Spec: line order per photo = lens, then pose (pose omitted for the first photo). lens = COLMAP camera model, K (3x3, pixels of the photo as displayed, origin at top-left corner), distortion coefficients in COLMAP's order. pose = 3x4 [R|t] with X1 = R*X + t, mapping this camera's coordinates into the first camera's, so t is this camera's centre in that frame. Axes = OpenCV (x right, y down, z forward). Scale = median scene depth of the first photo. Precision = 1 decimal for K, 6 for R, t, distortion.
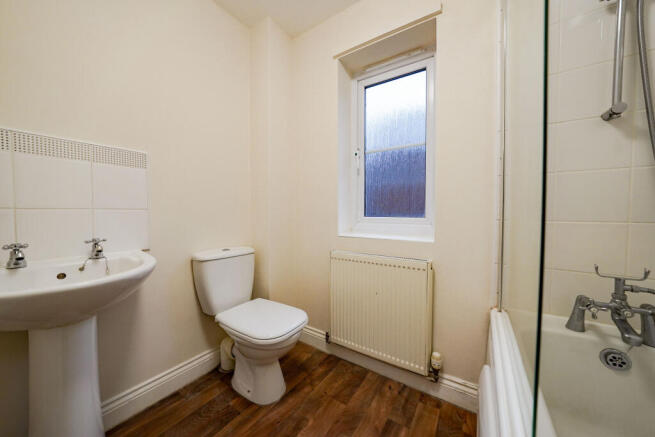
lens RADIAL K [[227.1, 0, 325.1], [0, 227.1, 218.4], [0, 0, 1]] dist [-0.015681, 0.000057]
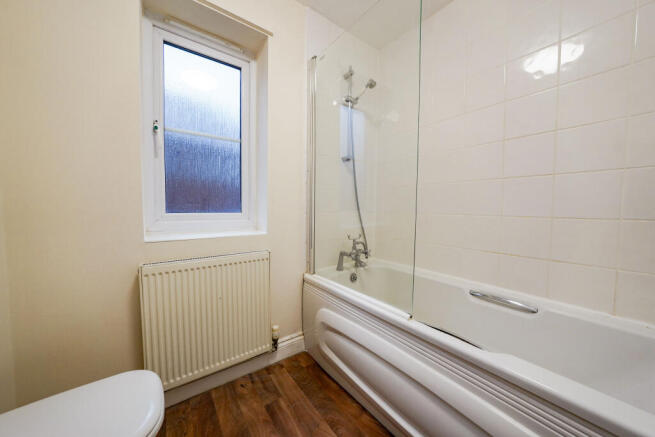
lens RADIAL K [[227.1, 0, 325.1], [0, 227.1, 218.4], [0, 0, 1]] dist [-0.015681, 0.000057]
pose [[0.330895, -0.044547, 0.942615, -0.507319], [0.020167, 0.998991, 0.040131, -0.012456], [-0.943452, 0.005730, 0.331460, 0.341653]]
